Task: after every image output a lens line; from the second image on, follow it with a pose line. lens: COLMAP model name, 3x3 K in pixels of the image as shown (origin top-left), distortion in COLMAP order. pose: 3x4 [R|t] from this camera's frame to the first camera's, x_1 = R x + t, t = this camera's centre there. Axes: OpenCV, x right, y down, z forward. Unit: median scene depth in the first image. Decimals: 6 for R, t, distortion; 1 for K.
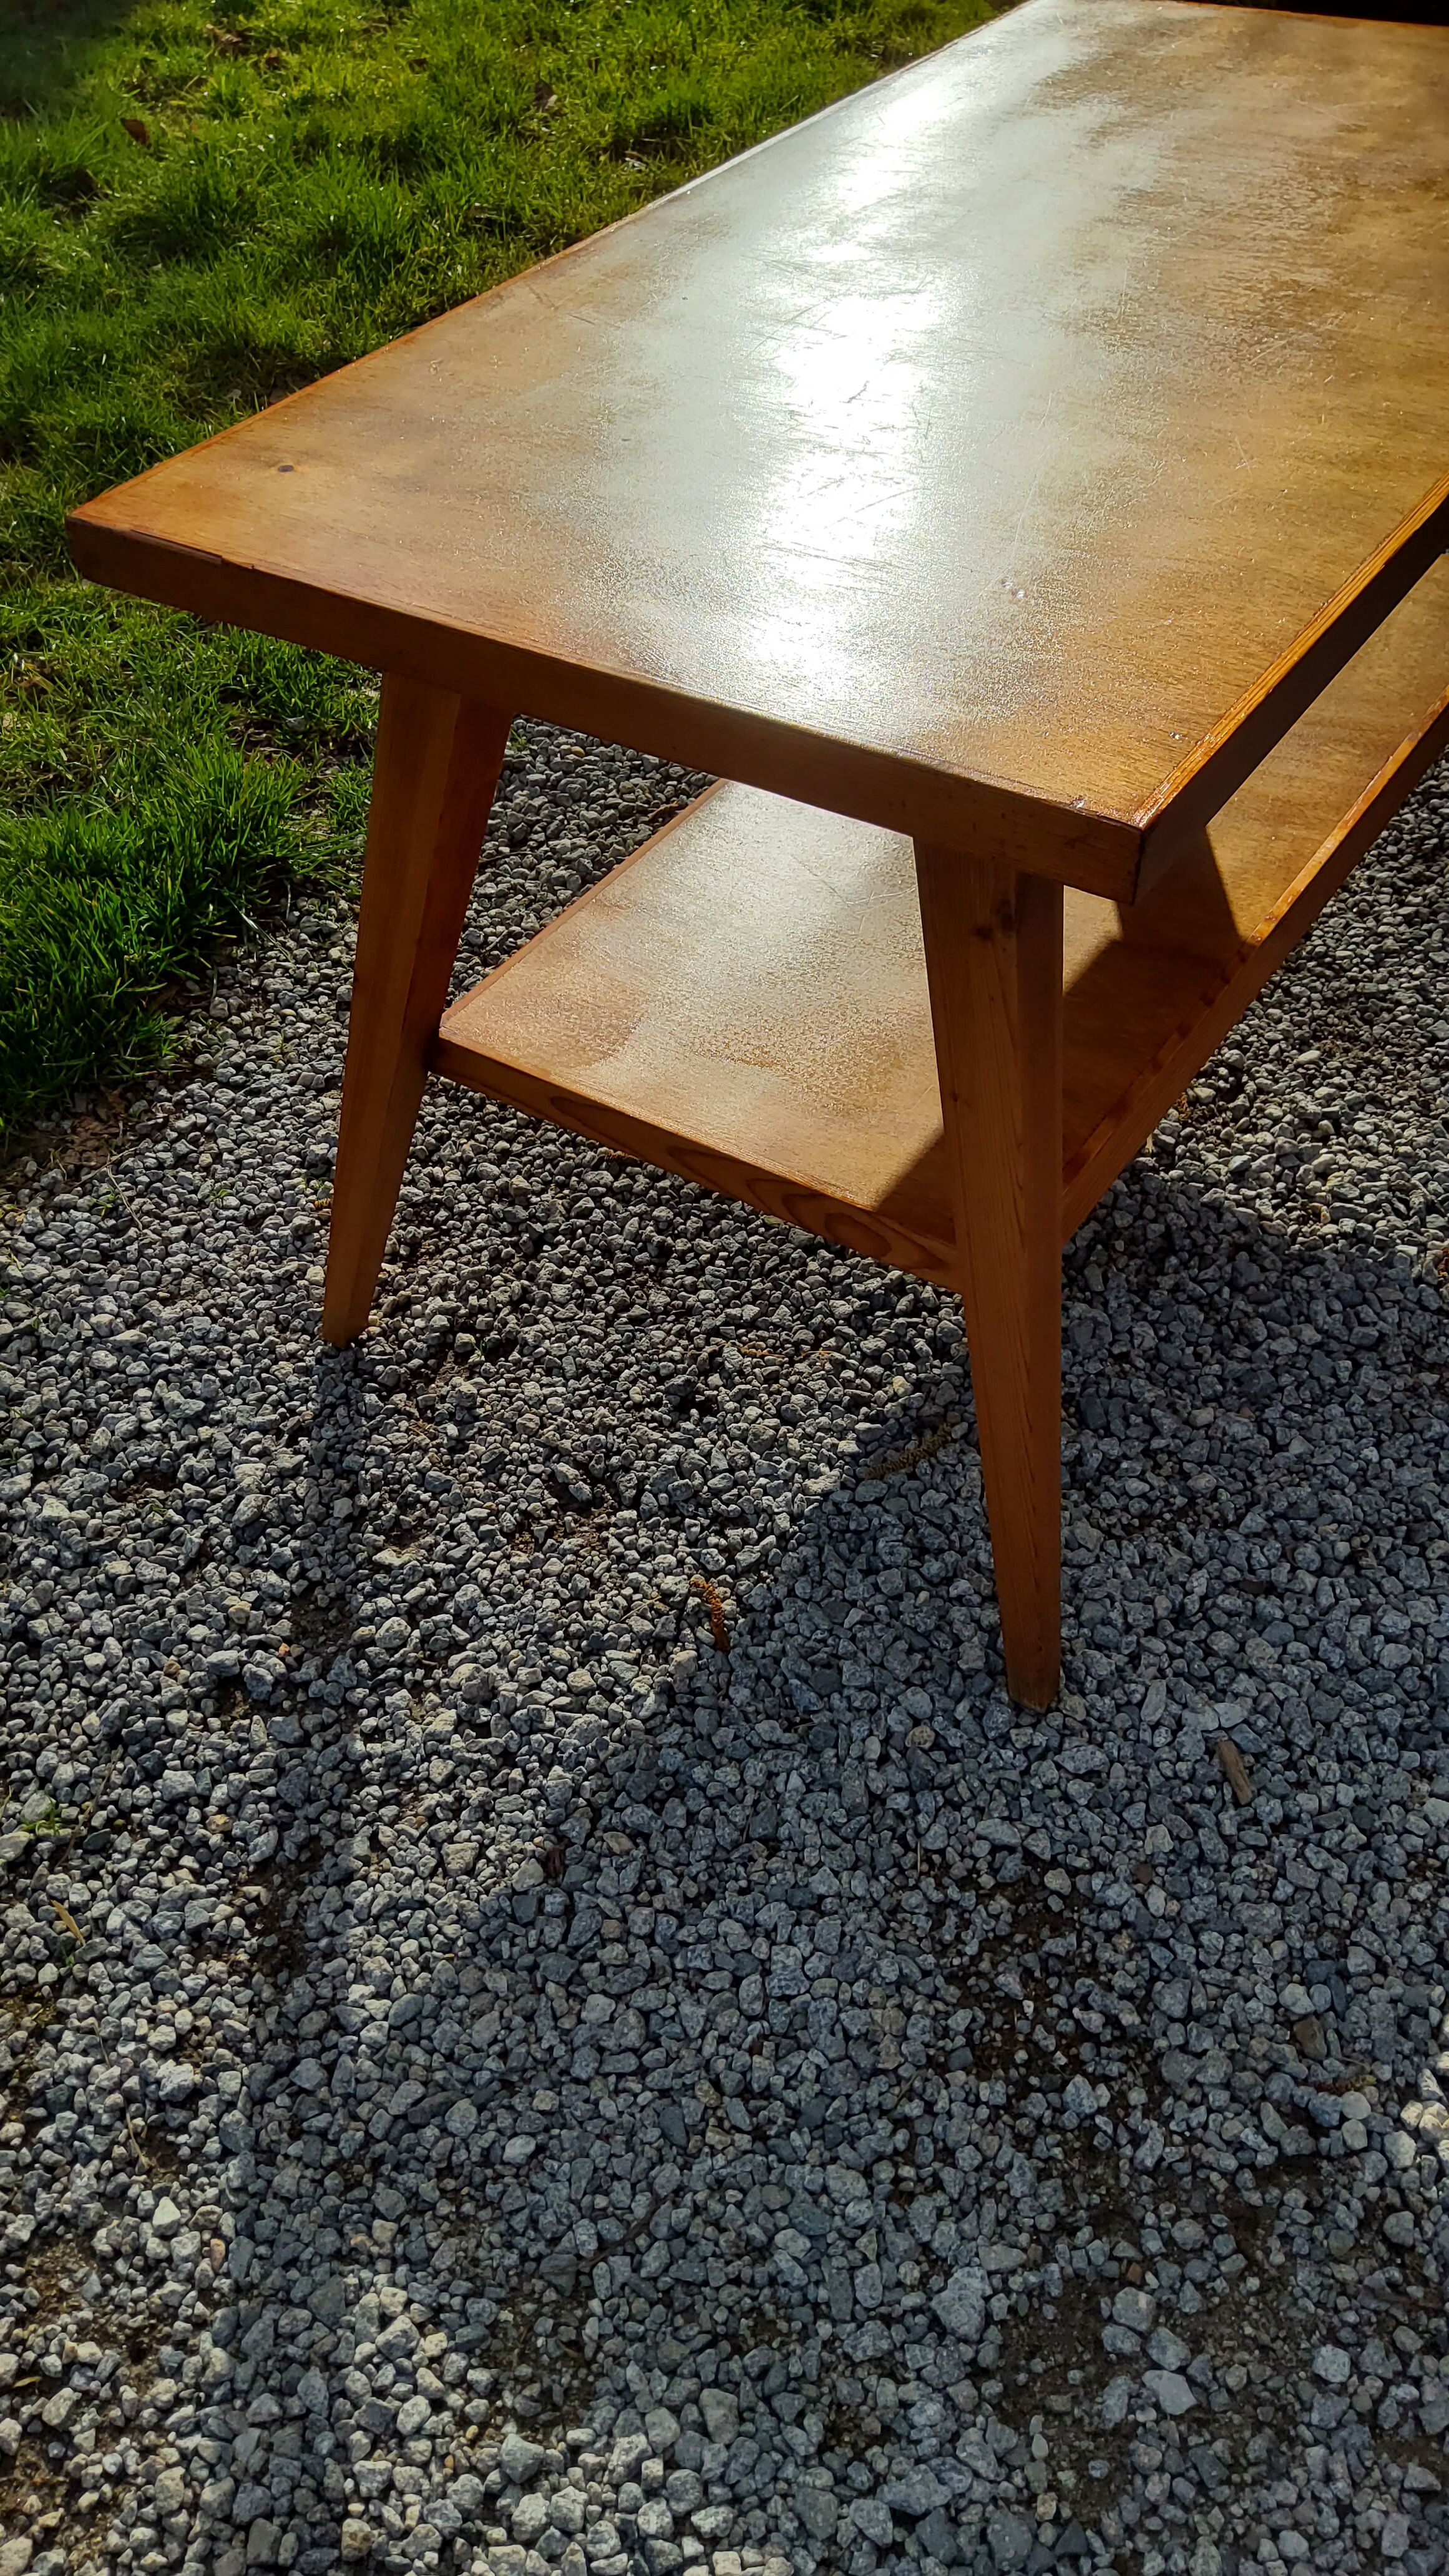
lens RADIAL K [[1944.5, 0, 733.3], [0, 1944.5, 1281.2], [0, 0, 1]] dist [0.058940, -0.096421]
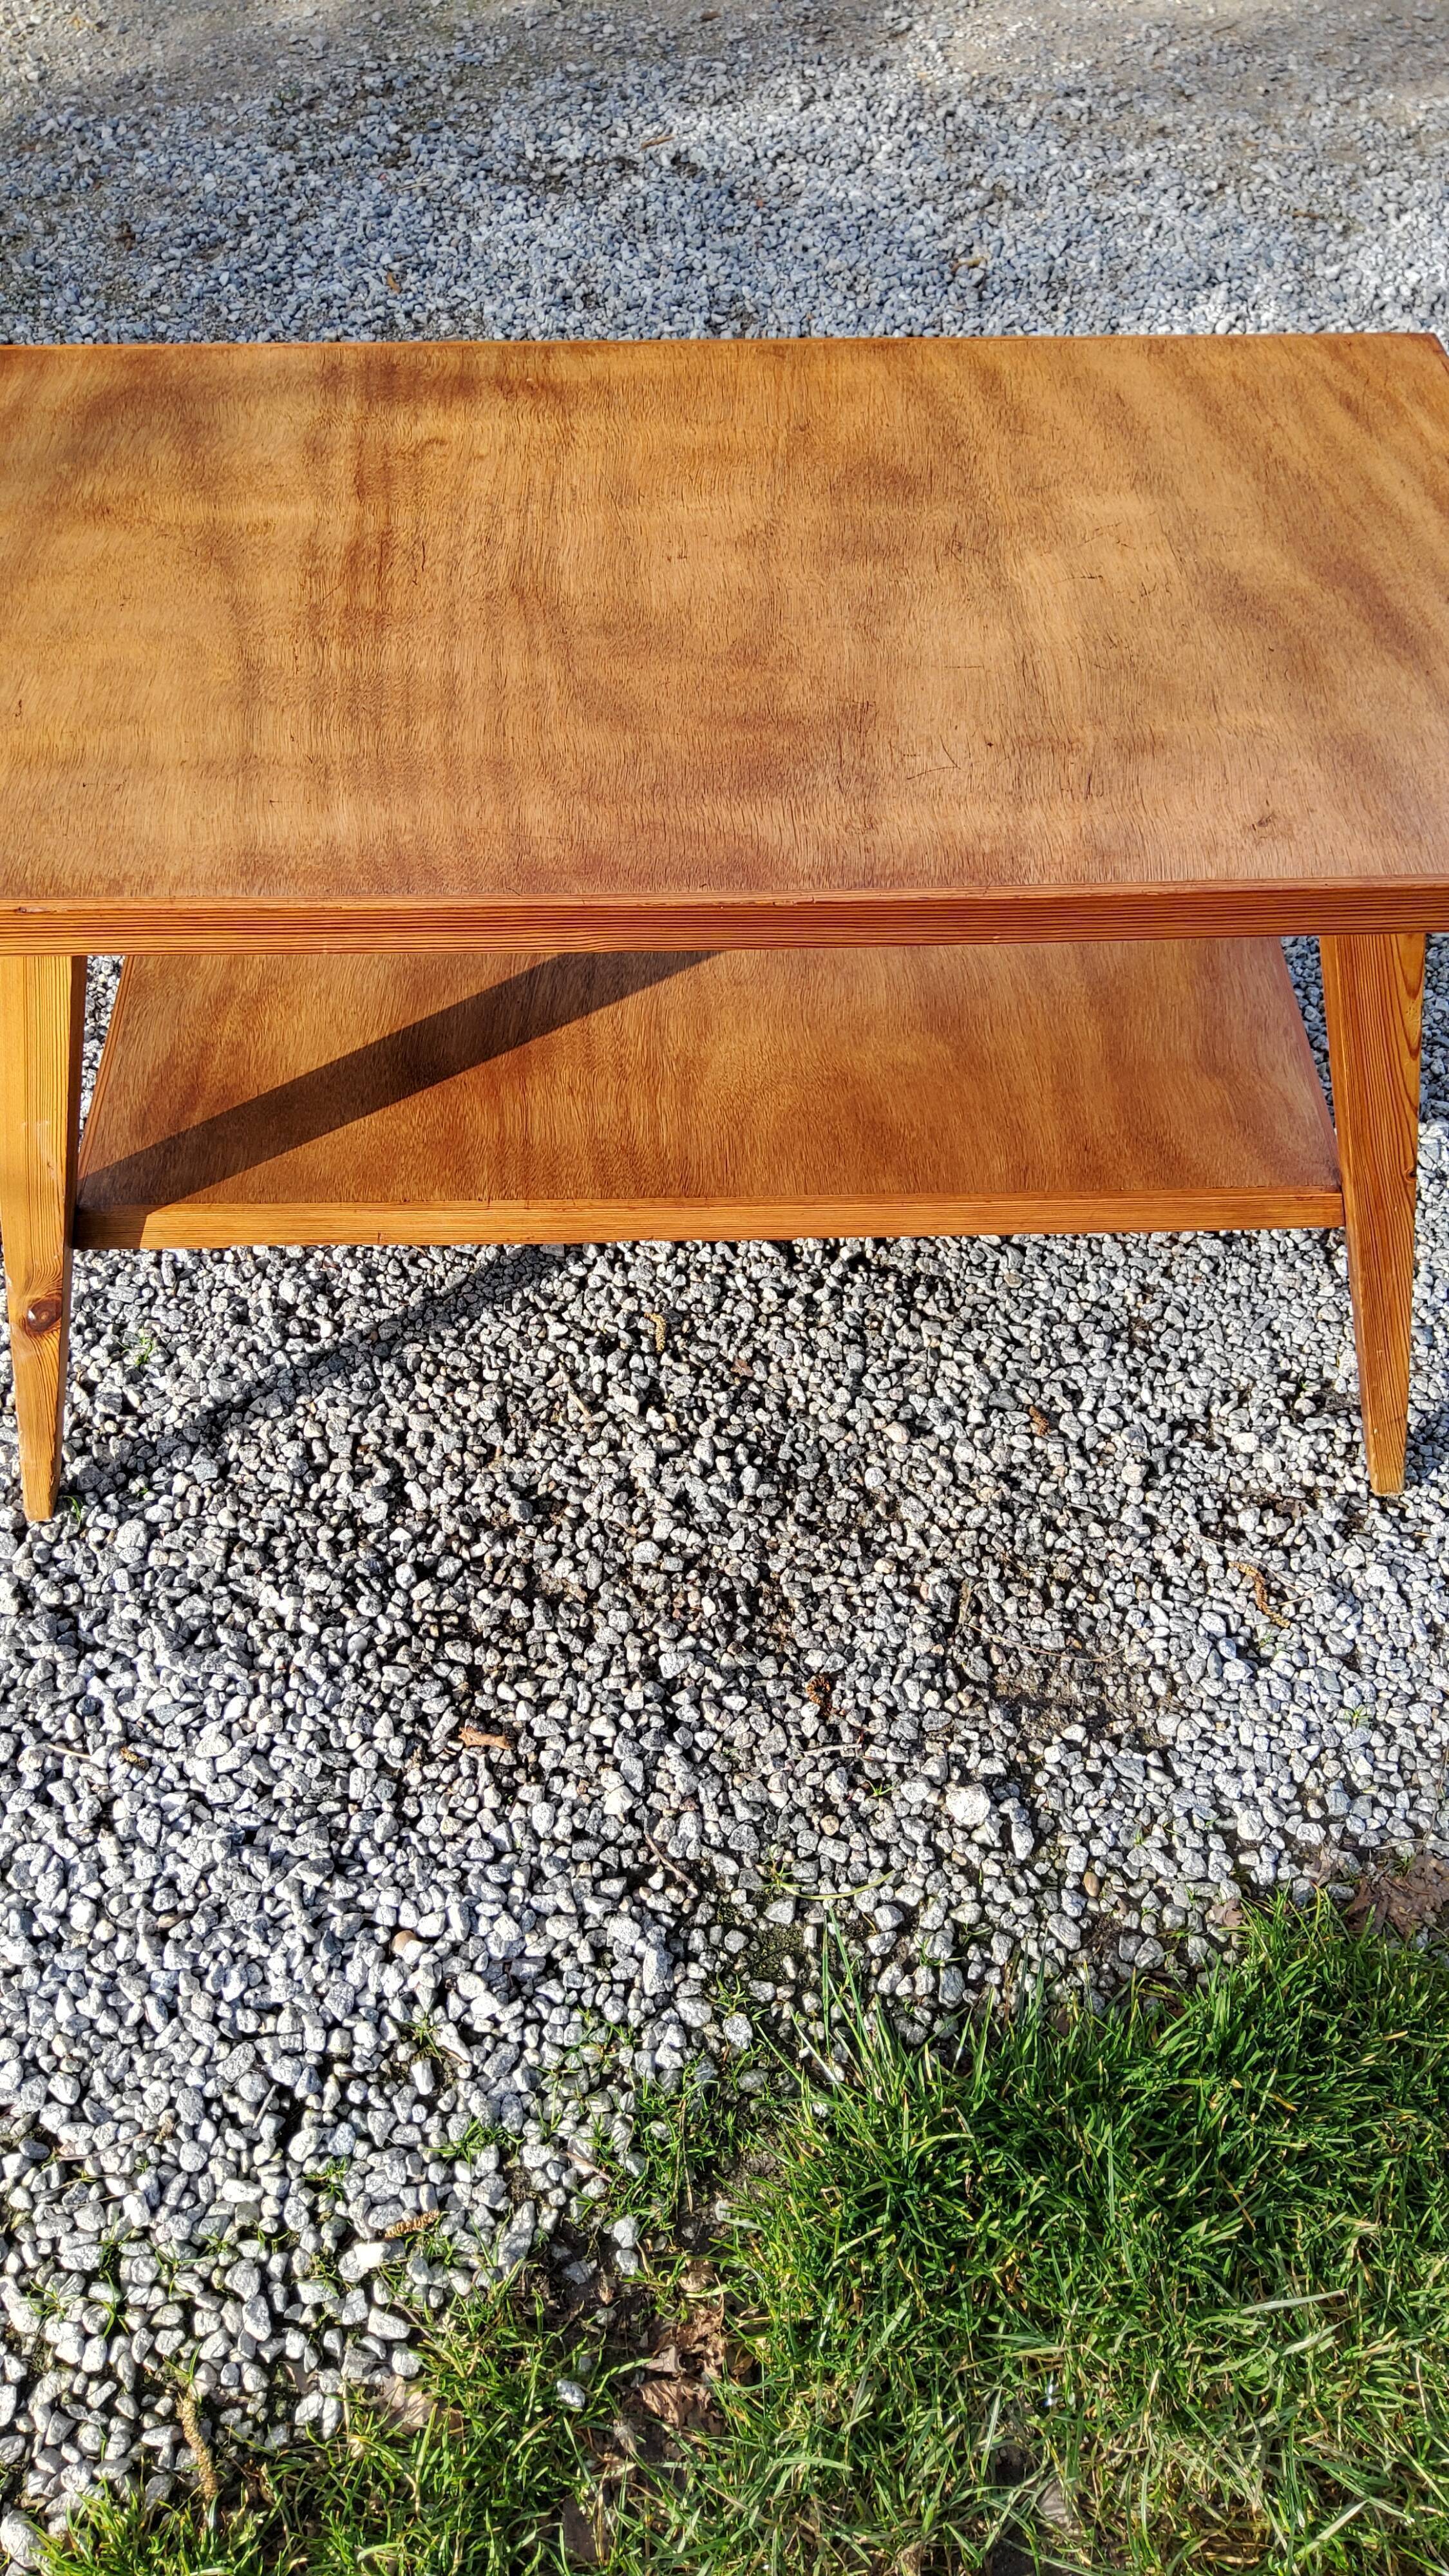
lens RADIAL K [[1972.8, 0, 744.2], [0, 1972.8, 1278.5], [0, 0, 1]] dist [0.077424, -0.142770]
pose [[-0.578942, -0.609416, 0.541699, -0.588731], [0.606013, 0.122870, 0.785908, -1.193479], [-0.545504, 0.783272, 0.298180, 0.891037]]
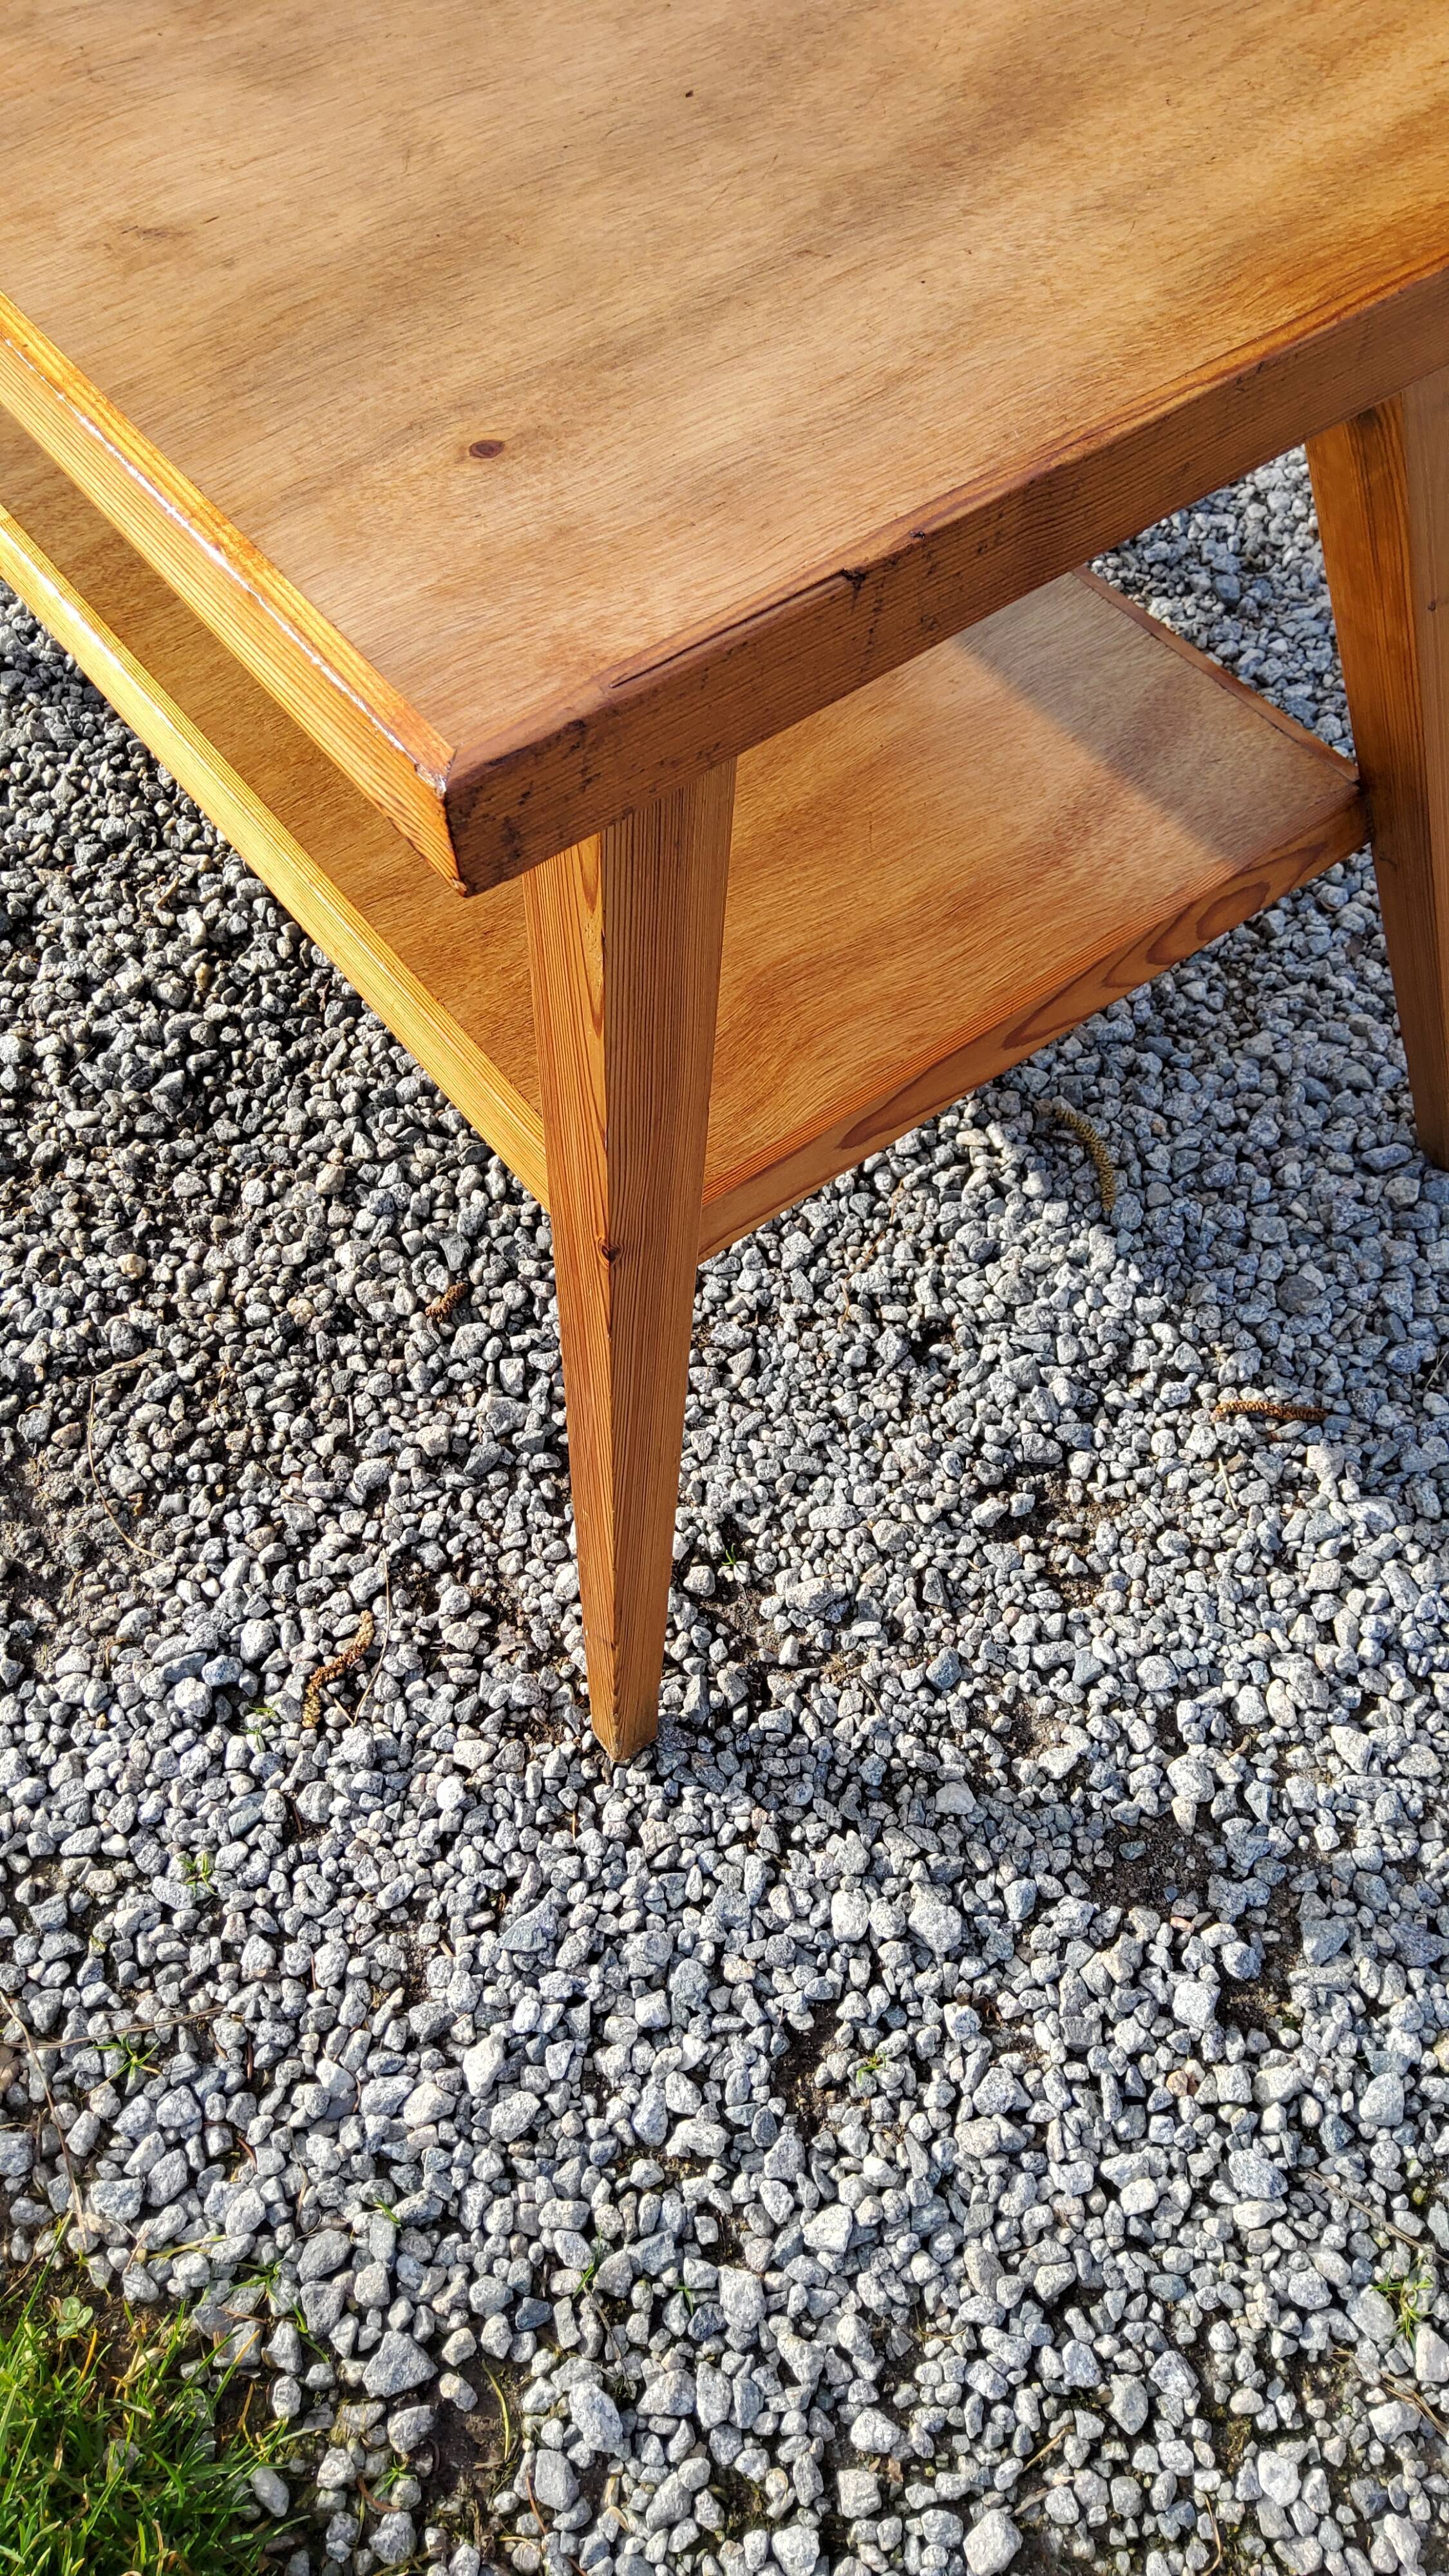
lens RADIAL K [[1972.8, 0, 732.7], [0, 1972.8, 1291.6], [0, 0, 1]] dist [0.077424, -0.142770]
pose [[0.329383, -0.765104, 0.553283, -0.504787], [0.675890, 0.600235, 0.427656, -0.366497], [-0.659302, 0.233096, 0.714834, 0.532619]]
